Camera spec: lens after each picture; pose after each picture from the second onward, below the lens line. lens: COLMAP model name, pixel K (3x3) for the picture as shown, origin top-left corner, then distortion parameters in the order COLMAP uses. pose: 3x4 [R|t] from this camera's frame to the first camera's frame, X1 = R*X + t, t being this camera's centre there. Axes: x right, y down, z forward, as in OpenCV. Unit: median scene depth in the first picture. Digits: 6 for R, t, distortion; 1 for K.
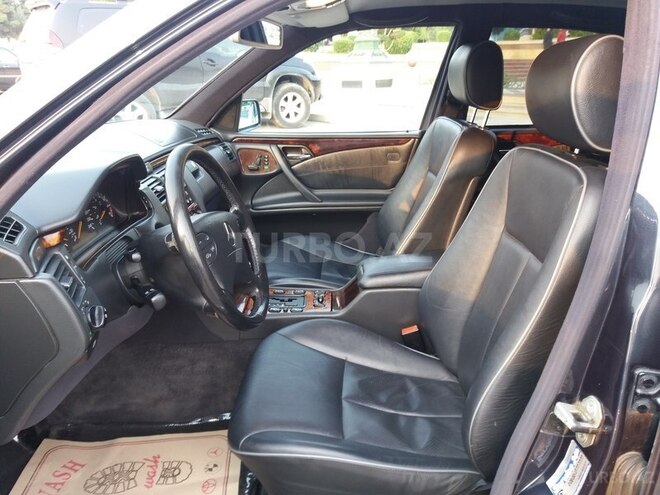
lens RADIAL K [[543.3, 0, 333.7], [0, 543.3, 246.4], [0, 0, 1]] dist [-0.005582, -0.023765]
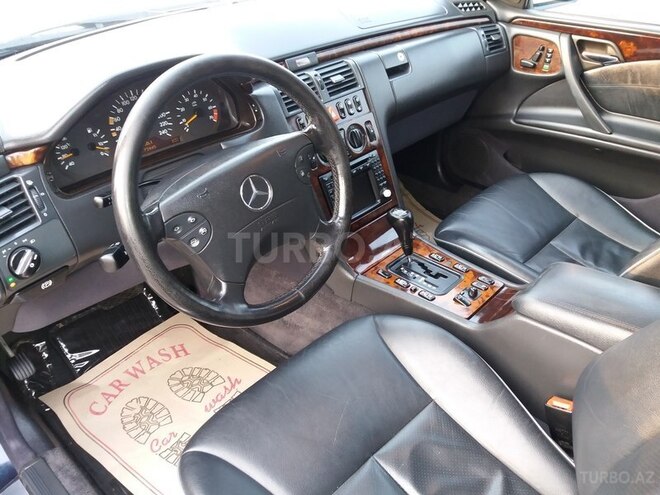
lens RADIAL K [[543.3, 0, 326.8], [0, 543.3, 243.8], [0, 0, 1]] dist [-0.005582, -0.023765]
pose [[0.727412, 0.352018, -0.589030, 0.161620], [-0.189242, 0.928014, 0.320902, -0.104332], [0.659591, -0.121959, 0.741664, 0.269655]]
